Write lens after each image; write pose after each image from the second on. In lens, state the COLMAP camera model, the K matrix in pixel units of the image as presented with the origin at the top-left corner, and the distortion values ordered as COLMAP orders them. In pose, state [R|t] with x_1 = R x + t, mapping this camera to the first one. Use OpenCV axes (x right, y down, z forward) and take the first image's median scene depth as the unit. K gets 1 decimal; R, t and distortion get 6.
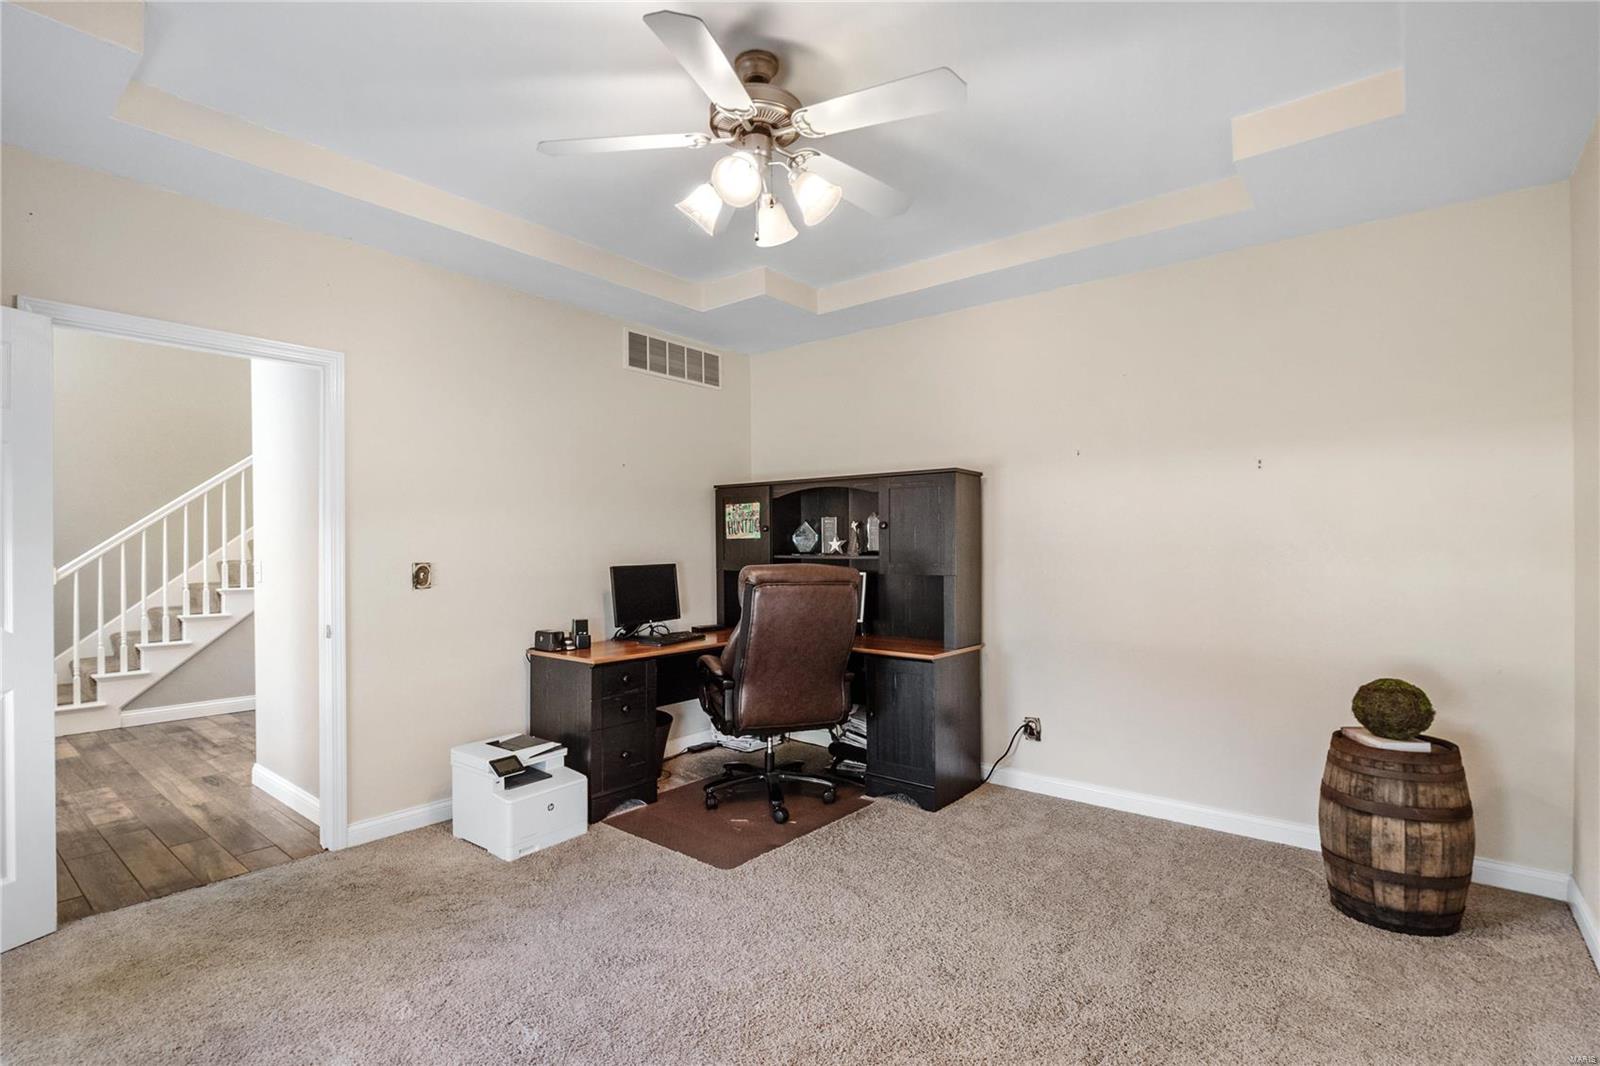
lens RADIAL K [[755.6, 0, 793.6], [0, 755.6, 533.2], [0, 0, 1]] dist [-0.013242, 0.000561]
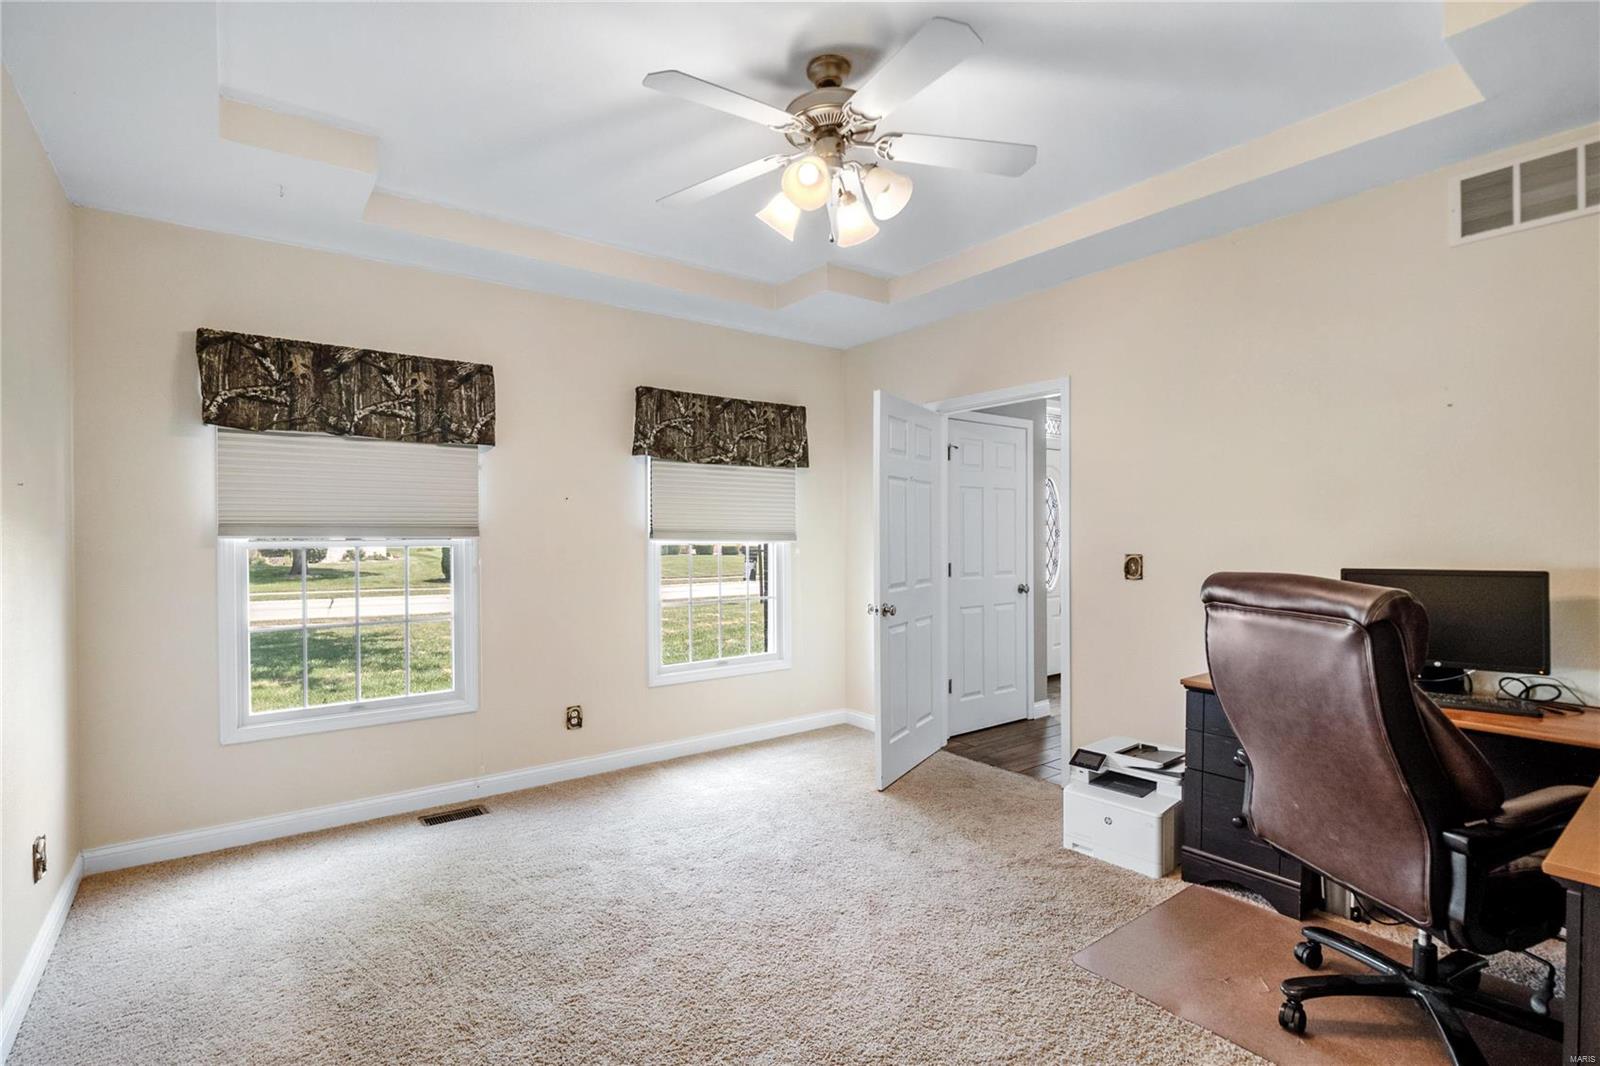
lens RADIAL K [[755.6, 0, 796.7], [0, 755.6, 545.5], [0, 0, 1]] dist [-0.013242, 0.000561]
pose [[-0.243277, 0.006198, -0.969937, 0.621317], [0.011149, 0.999931, 0.003594, 0.018689], [0.969893, -0.009939, -0.243330, 0.808197]]
